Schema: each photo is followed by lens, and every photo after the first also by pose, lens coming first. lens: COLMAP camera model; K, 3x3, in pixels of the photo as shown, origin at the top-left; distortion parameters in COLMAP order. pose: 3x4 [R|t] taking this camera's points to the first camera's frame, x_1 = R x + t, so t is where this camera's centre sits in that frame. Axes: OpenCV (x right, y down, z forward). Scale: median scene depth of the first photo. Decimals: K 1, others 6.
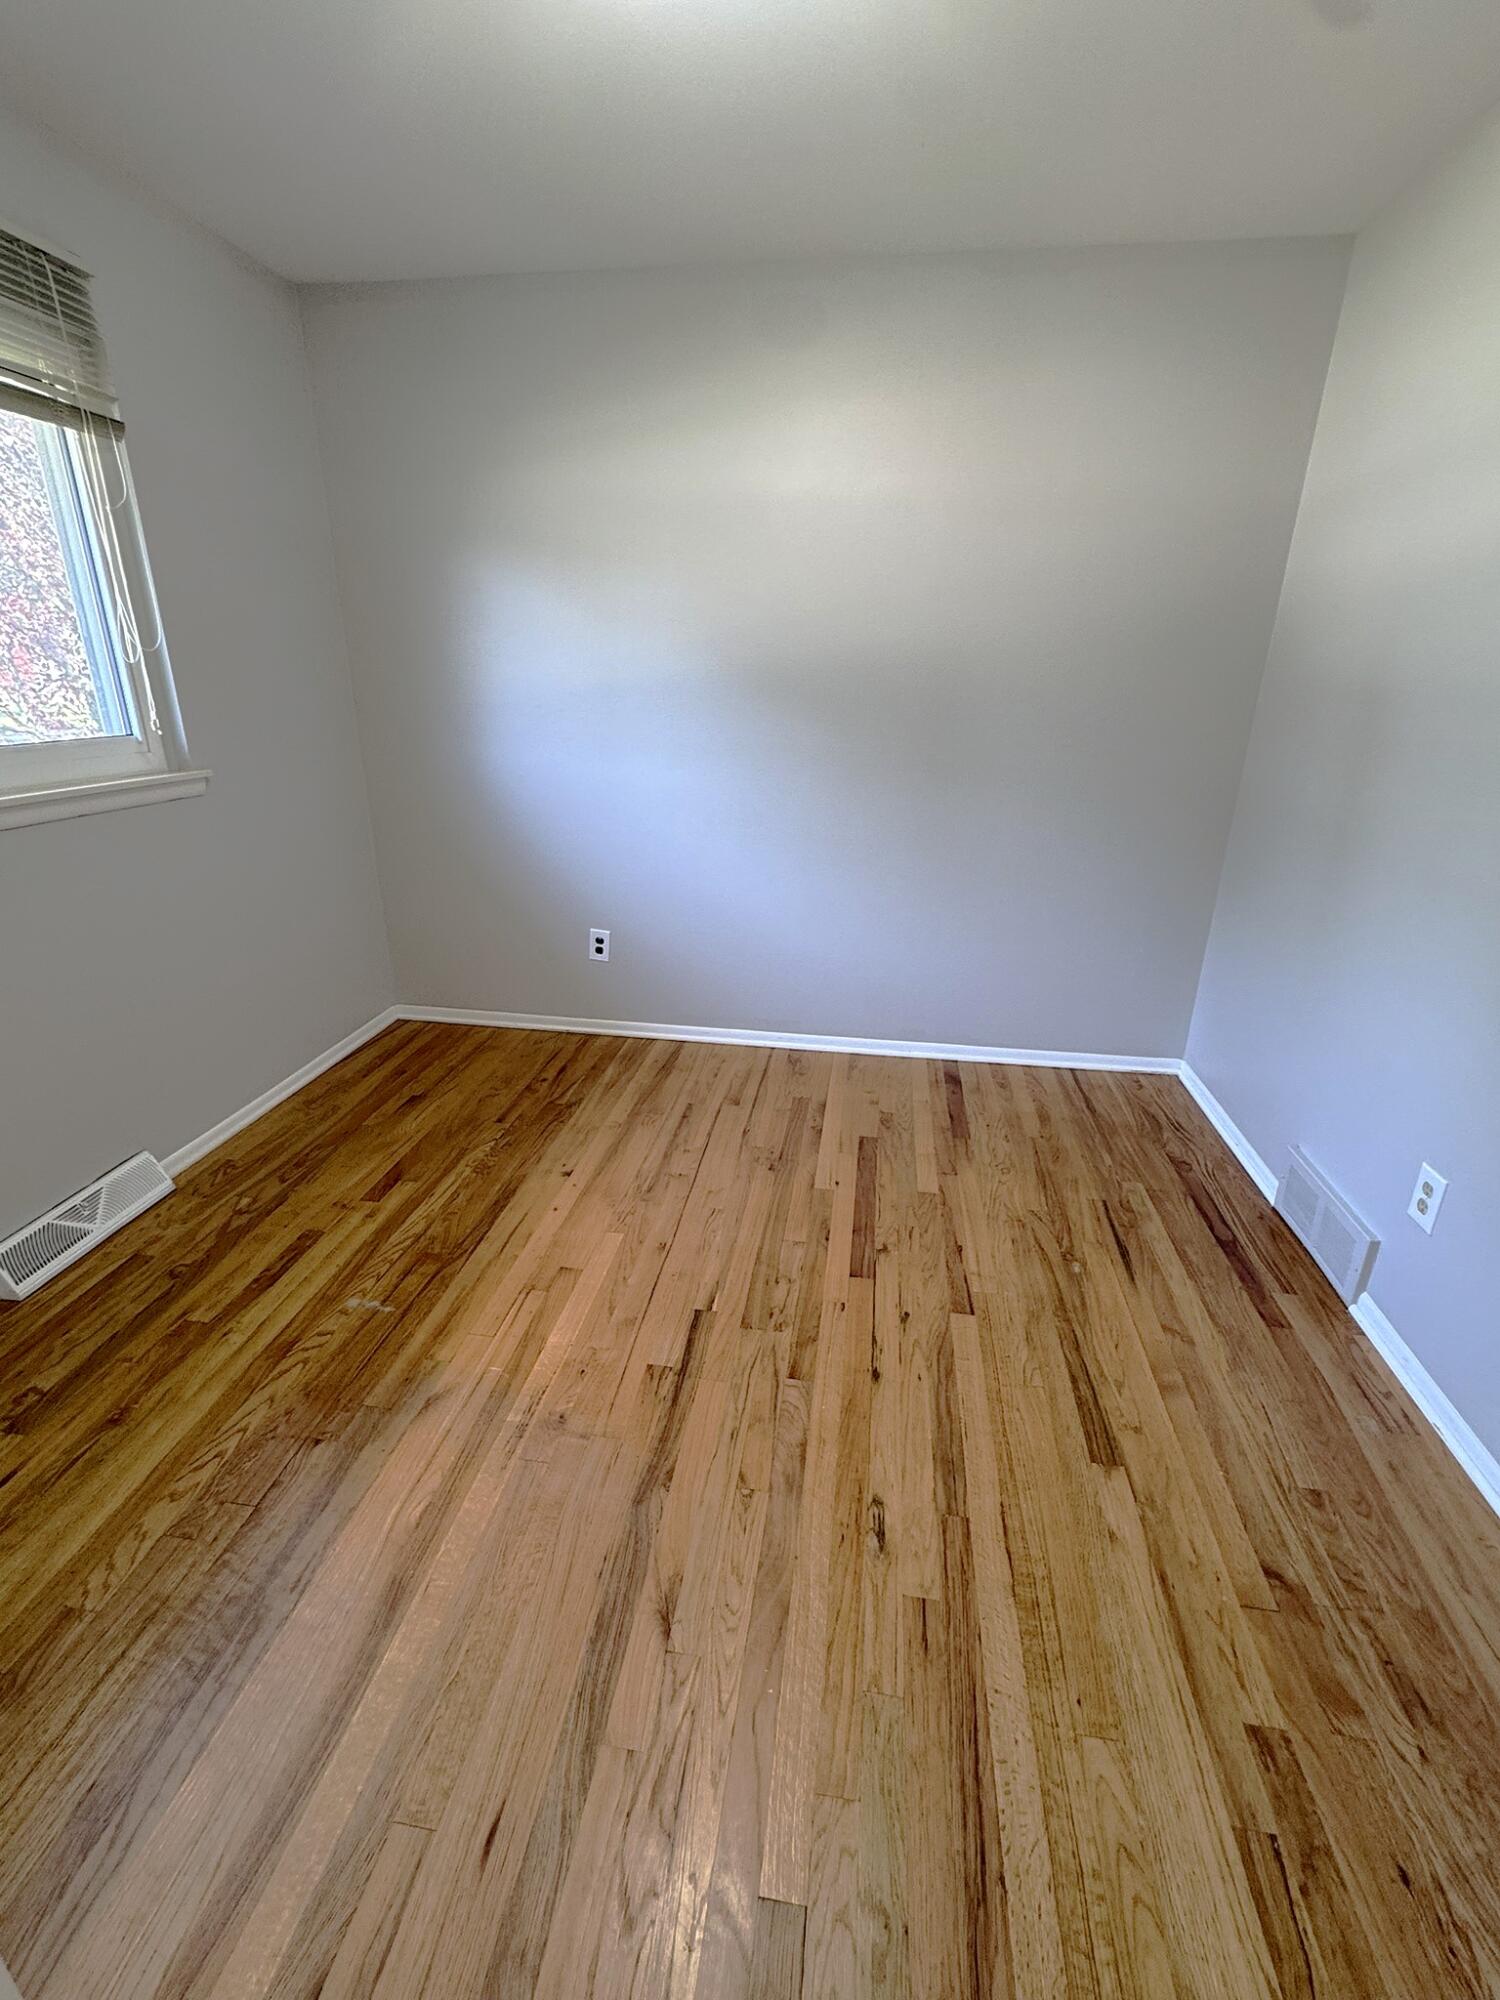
lens RADIAL K [[878.8, 0, 751.5], [0, 878.8, 1004.8], [0, 0, 1]] dist [0.001266, 0.000190]
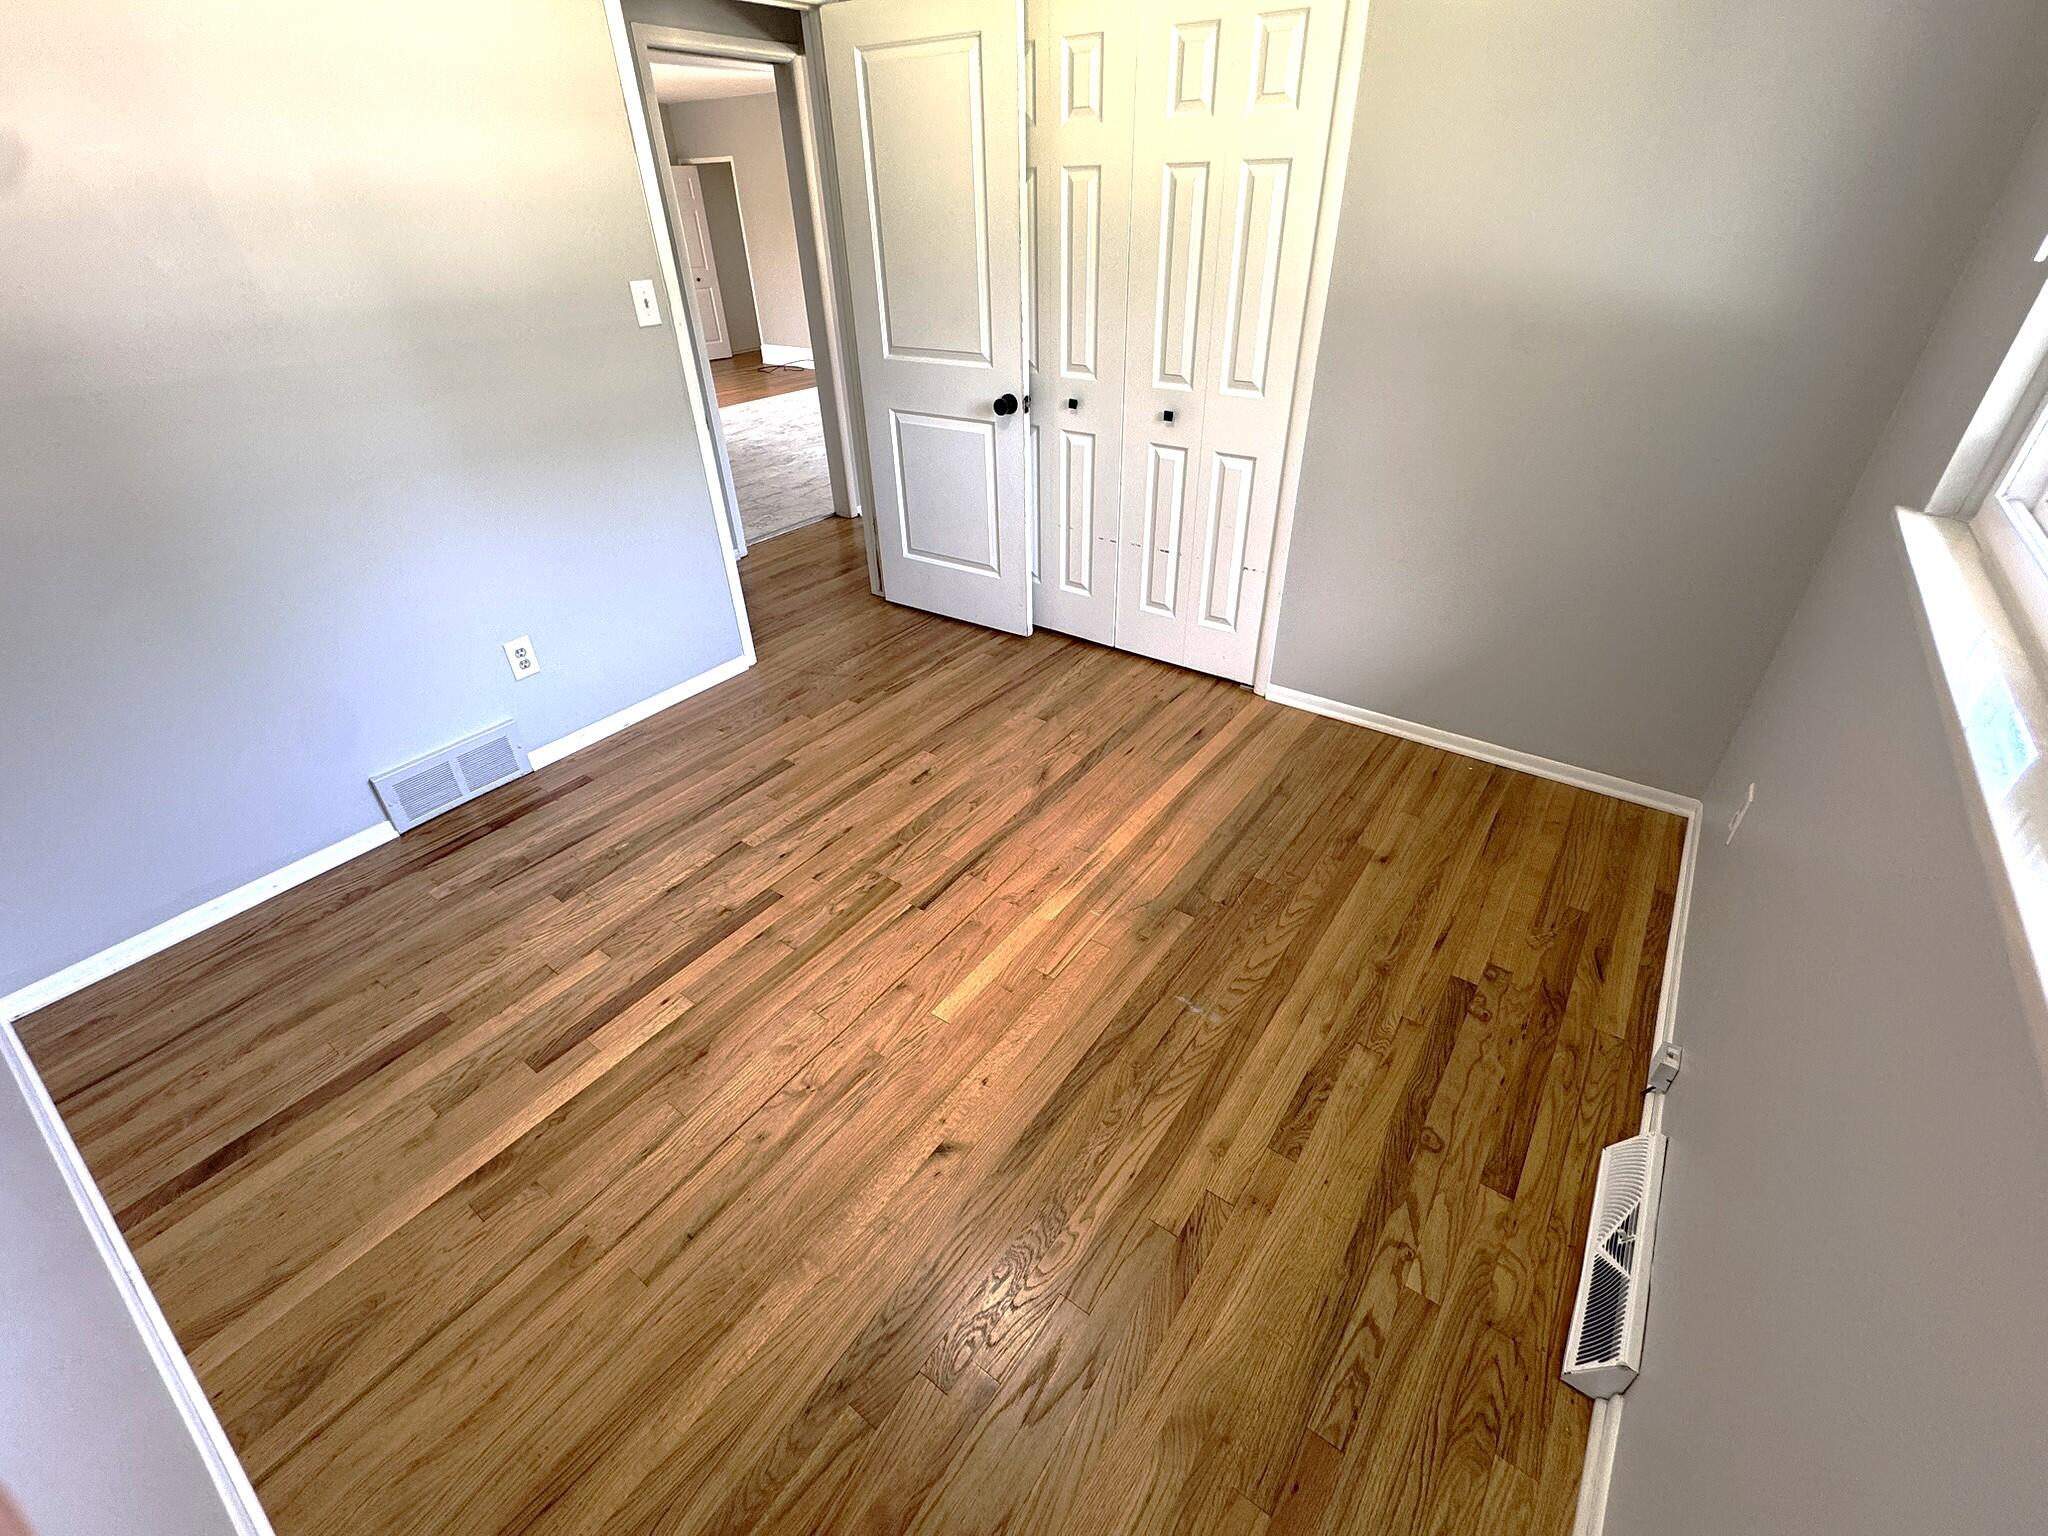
lens RADIAL K [[872.4, 0, 1025.6], [0, 872.4, 762.0], [0, 0, 1]] dist [-0.000298, -0.000931]
pose [[-0.890979, -0.243309, 0.383351, -0.533182], [0.167697, 0.608264, 0.775818, -0.586334], [-0.421942, 0.755524, -0.501148, 1.278688]]
